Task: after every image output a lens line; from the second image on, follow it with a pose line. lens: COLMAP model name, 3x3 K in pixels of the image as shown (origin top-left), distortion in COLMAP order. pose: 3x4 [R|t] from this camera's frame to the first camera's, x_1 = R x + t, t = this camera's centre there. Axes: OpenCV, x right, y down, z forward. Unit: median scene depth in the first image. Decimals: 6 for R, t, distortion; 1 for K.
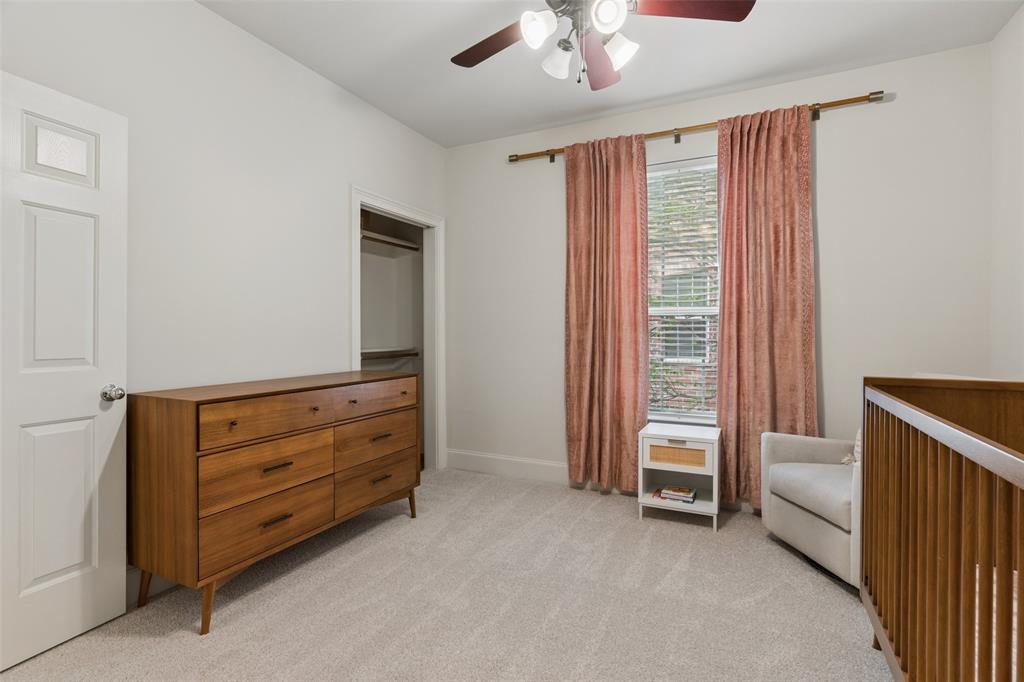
lens RADIAL K [[508.3, 0, 512.0], [0, 508.3, 341.0], [0, 0, 1]] dist [0.003477, 0.001168]
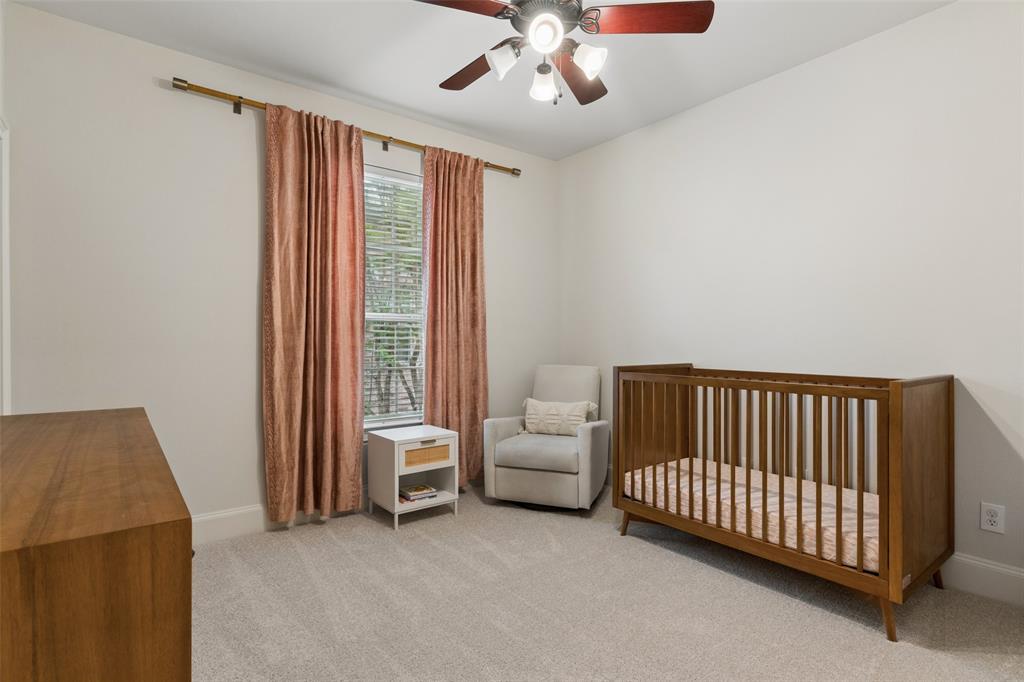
lens RADIAL K [[508.3, 0, 512.0], [0, 508.3, 341.0], [0, 0, 1]] dist [0.003477, 0.001168]
pose [[0.433652, -0.004962, 0.901067, -0.522361], [0.013296, 0.999911, -0.000892, -0.006863], [-0.900983, 0.012368, 0.433679, 0.369108]]
